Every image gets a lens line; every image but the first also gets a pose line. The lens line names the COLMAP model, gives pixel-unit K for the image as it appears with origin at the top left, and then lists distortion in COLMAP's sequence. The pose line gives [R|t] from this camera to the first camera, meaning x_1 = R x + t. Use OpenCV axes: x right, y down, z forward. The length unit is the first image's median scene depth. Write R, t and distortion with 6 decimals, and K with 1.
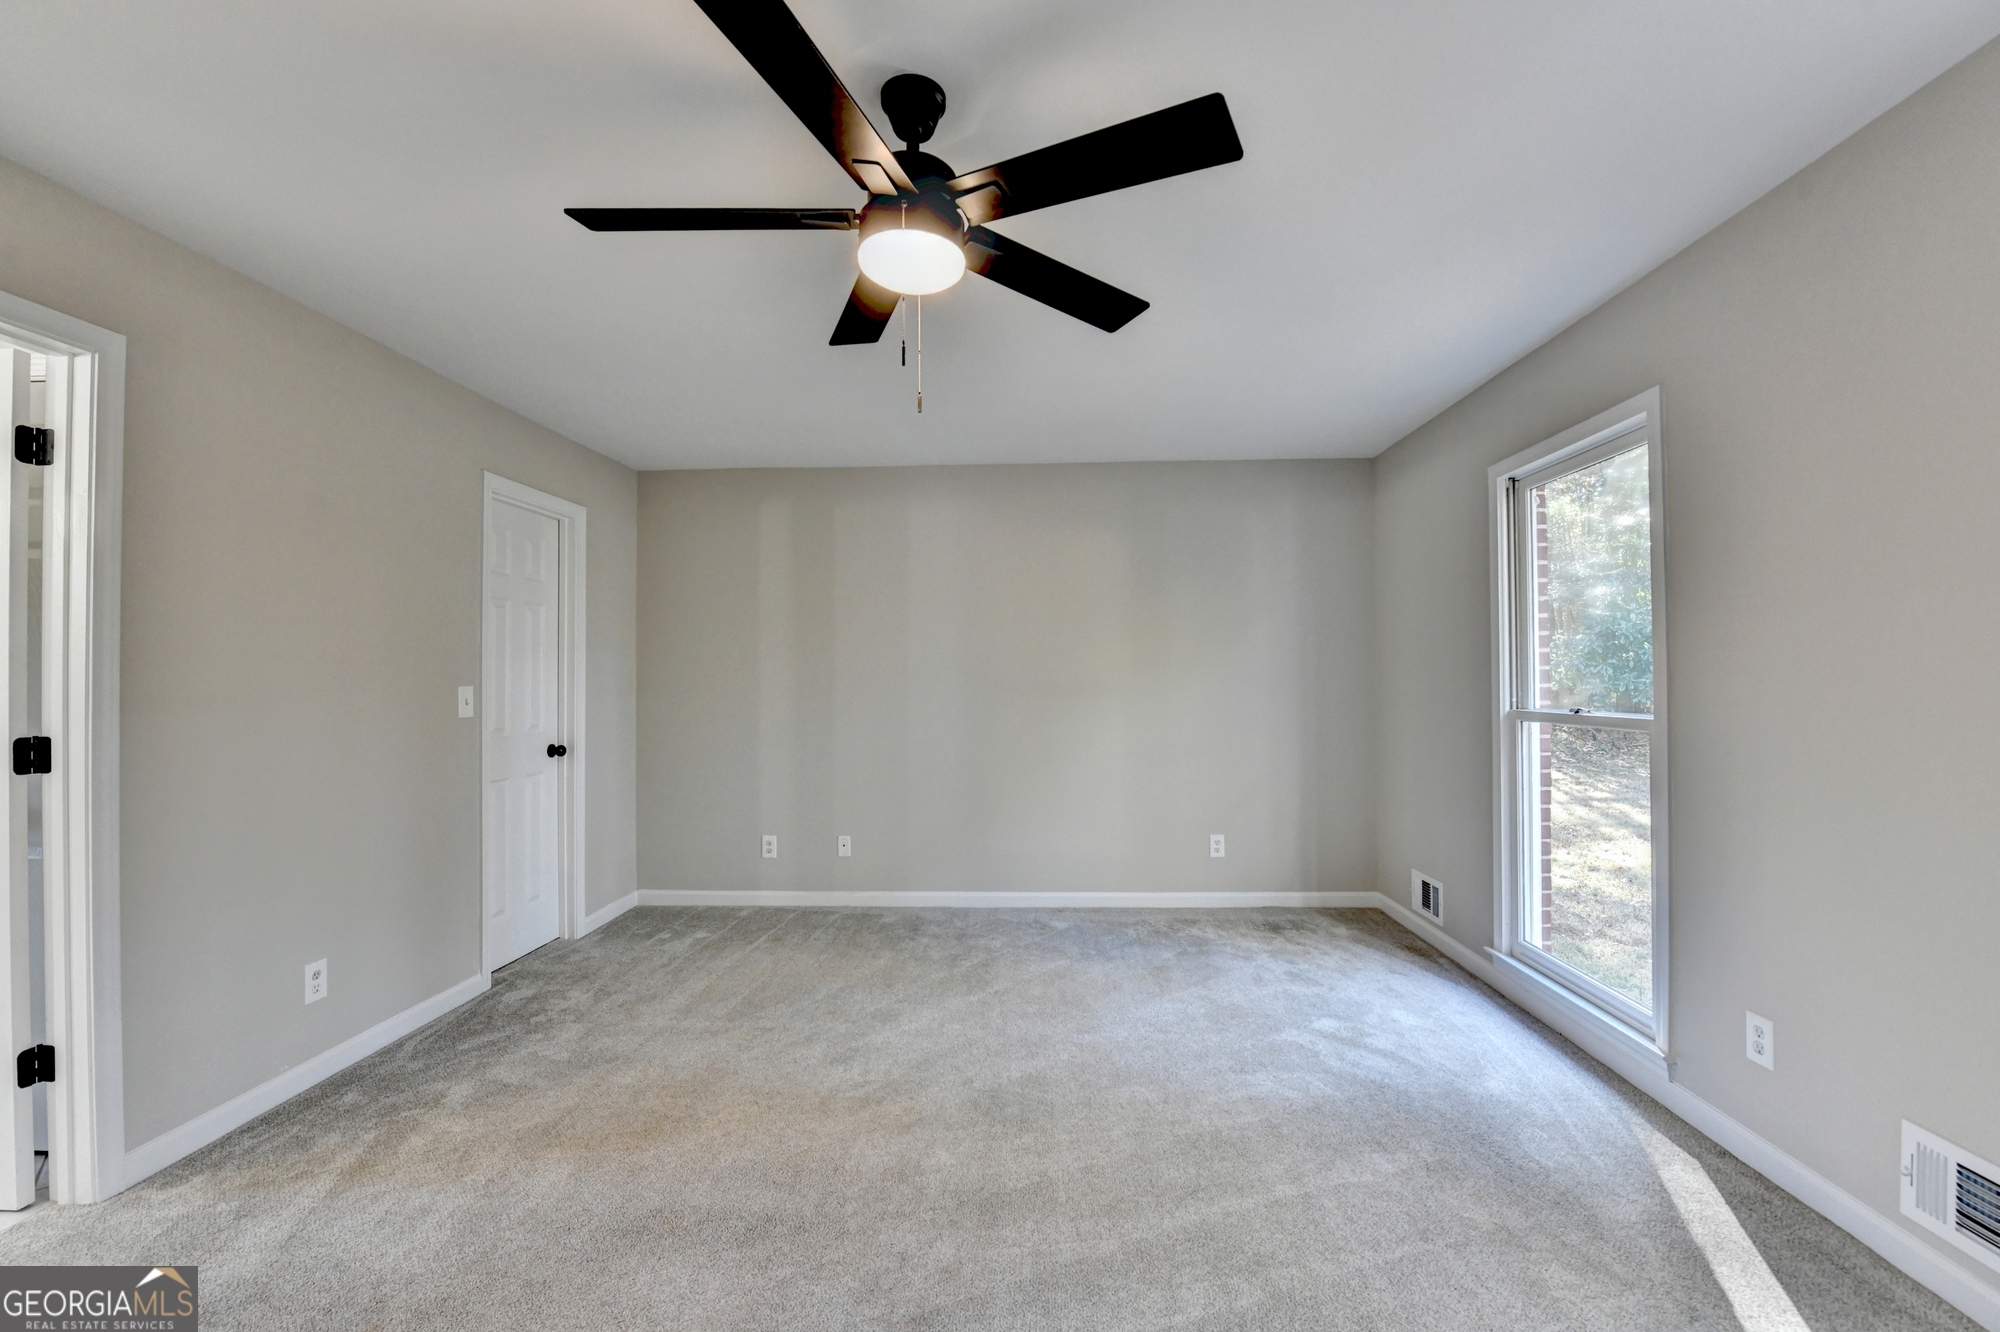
lens RADIAL K [[825.1, 0, 981.0], [0, 825.1, 693.6], [0, 0, 1]] dist [-0.014635, -0.003158]
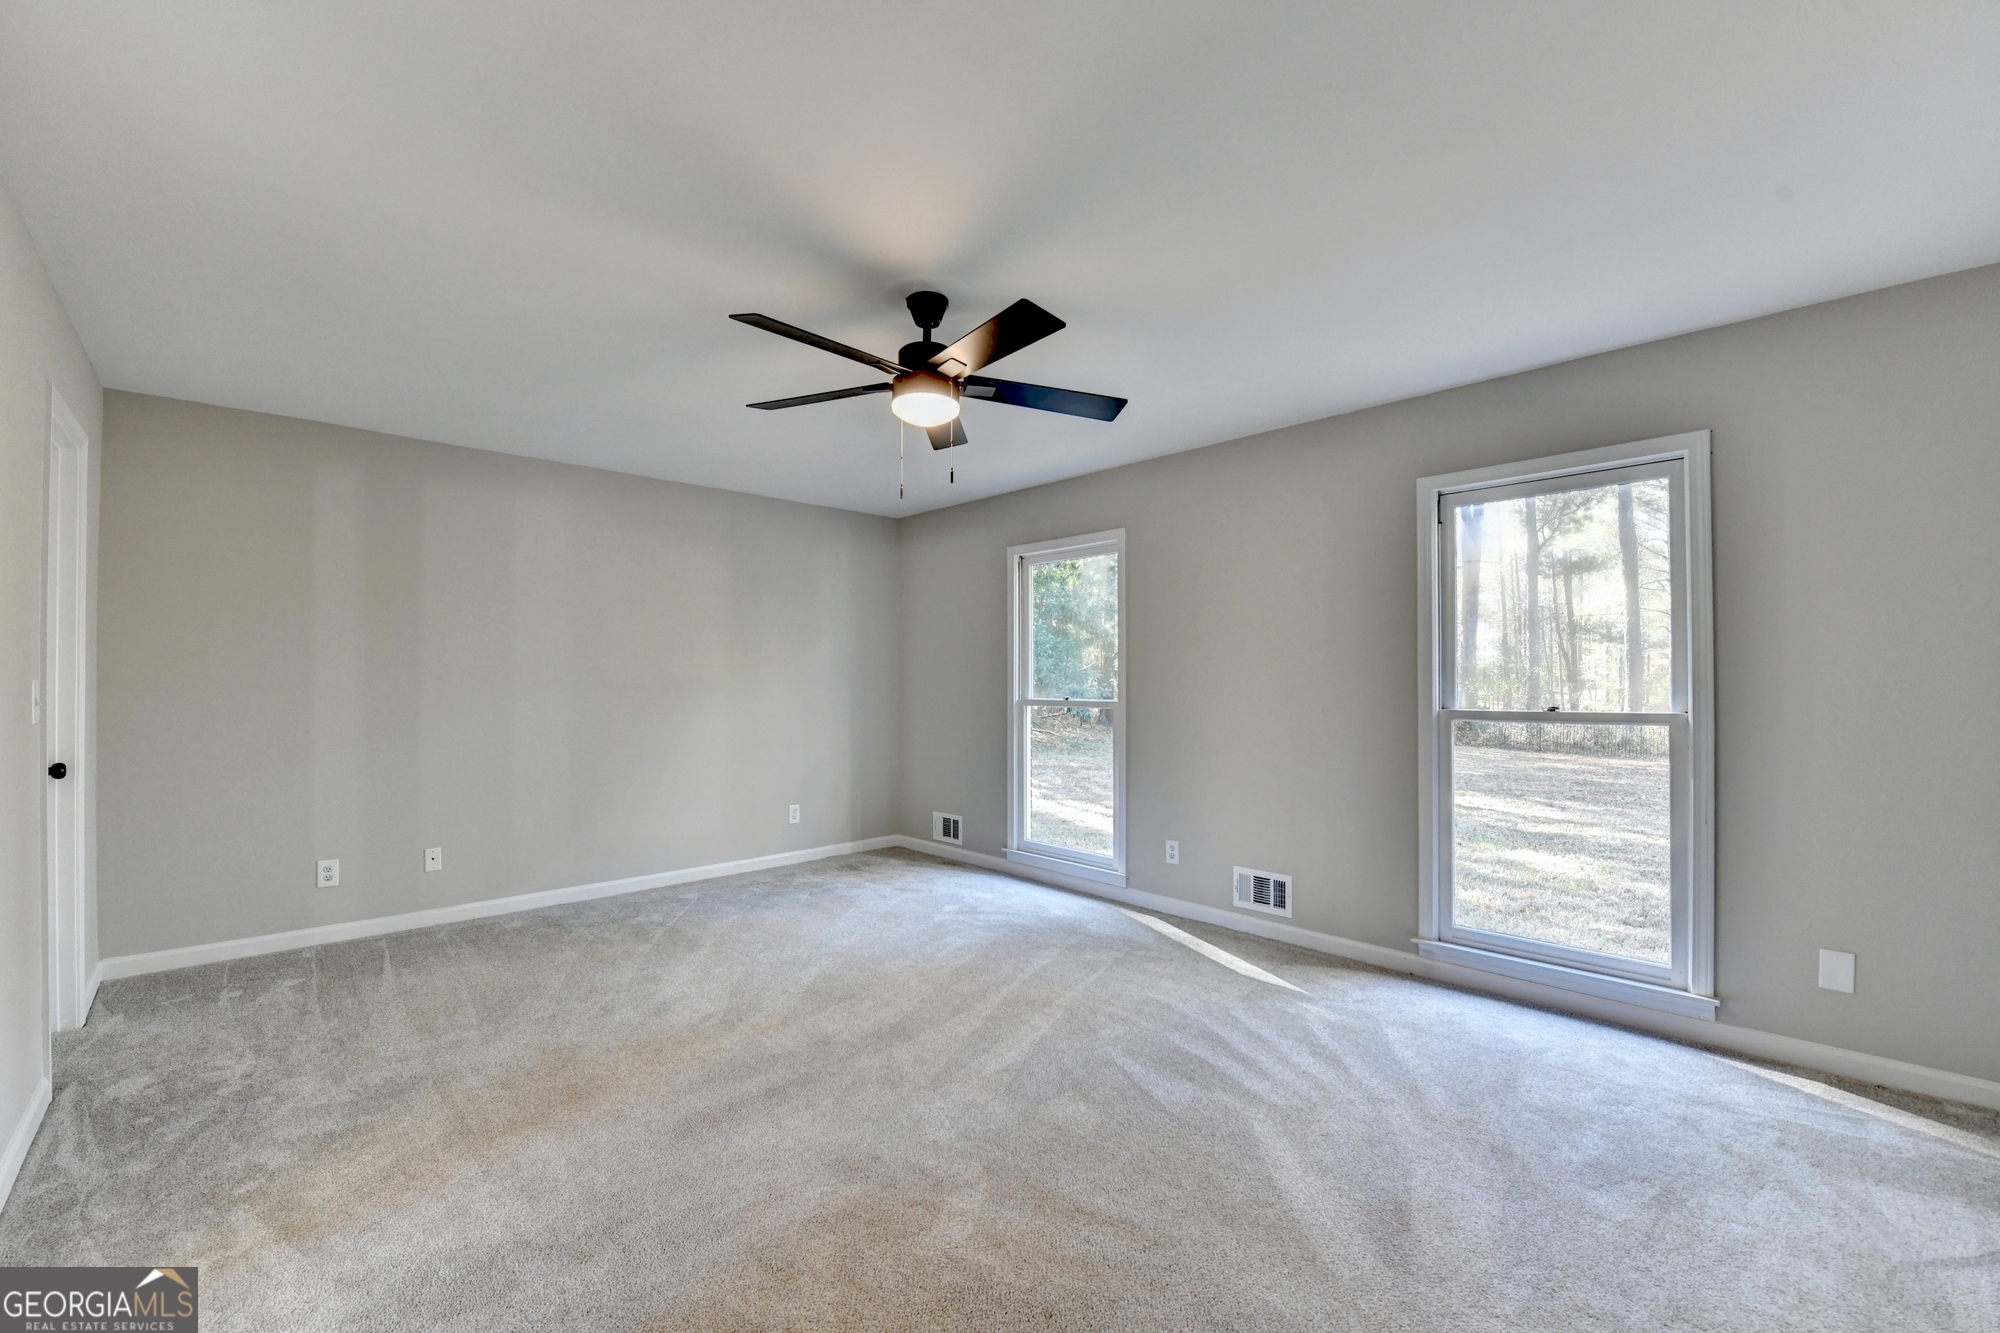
lens RADIAL K [[843.1, 0, 955.4], [0, 843.1, 706.8], [0, 0, 1]] dist [-0.016884, -0.000404]
pose [[0.704839, -0.014498, 0.709219, -0.562457], [0.006013, 0.999877, 0.014463, 0.009003], [-0.709341, -0.005929, 0.704840, -0.081624]]
